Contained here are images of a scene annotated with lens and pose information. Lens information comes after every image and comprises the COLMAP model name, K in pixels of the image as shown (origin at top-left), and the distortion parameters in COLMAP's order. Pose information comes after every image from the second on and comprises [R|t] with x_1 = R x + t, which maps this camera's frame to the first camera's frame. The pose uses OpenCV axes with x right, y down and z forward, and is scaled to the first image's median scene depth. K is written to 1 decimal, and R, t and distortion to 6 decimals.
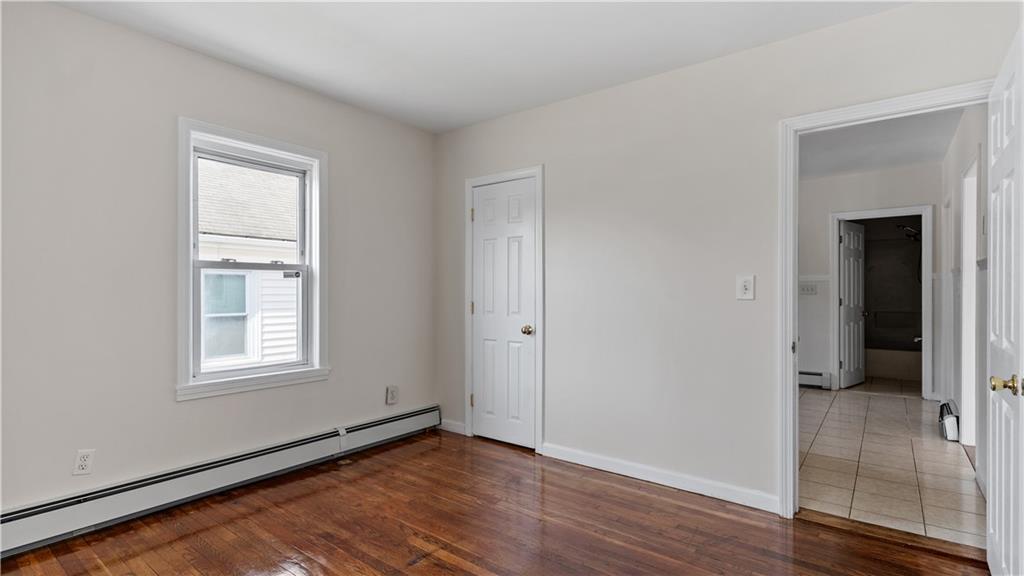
lens RADIAL K [[484.4, 0, 512.0], [0, 484.4, 288.0], [0, 0, 1]] dist [-0.017528, -0.000183]
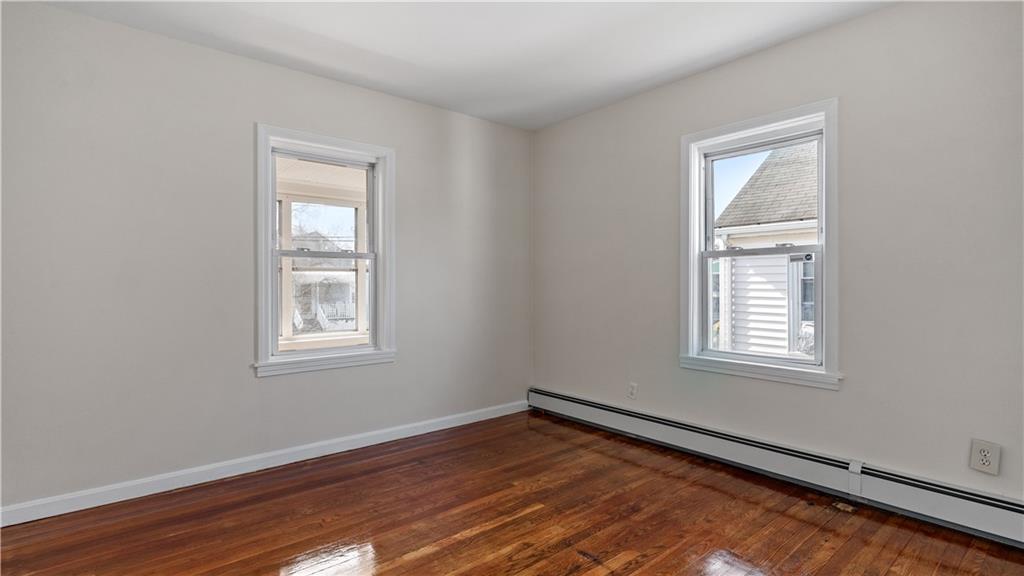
lens RADIAL K [[493.8, 0, 514.4], [0, 493.8, 283.5], [0, 0, 1]] dist [0.000259, 0.000323]
pose [[-0.208356, 0.007898, -0.978021, 0.578815], [0.013465, 0.999896, 0.005206, 0.007693], [0.977960, -0.012085, -0.208441, 0.773063]]
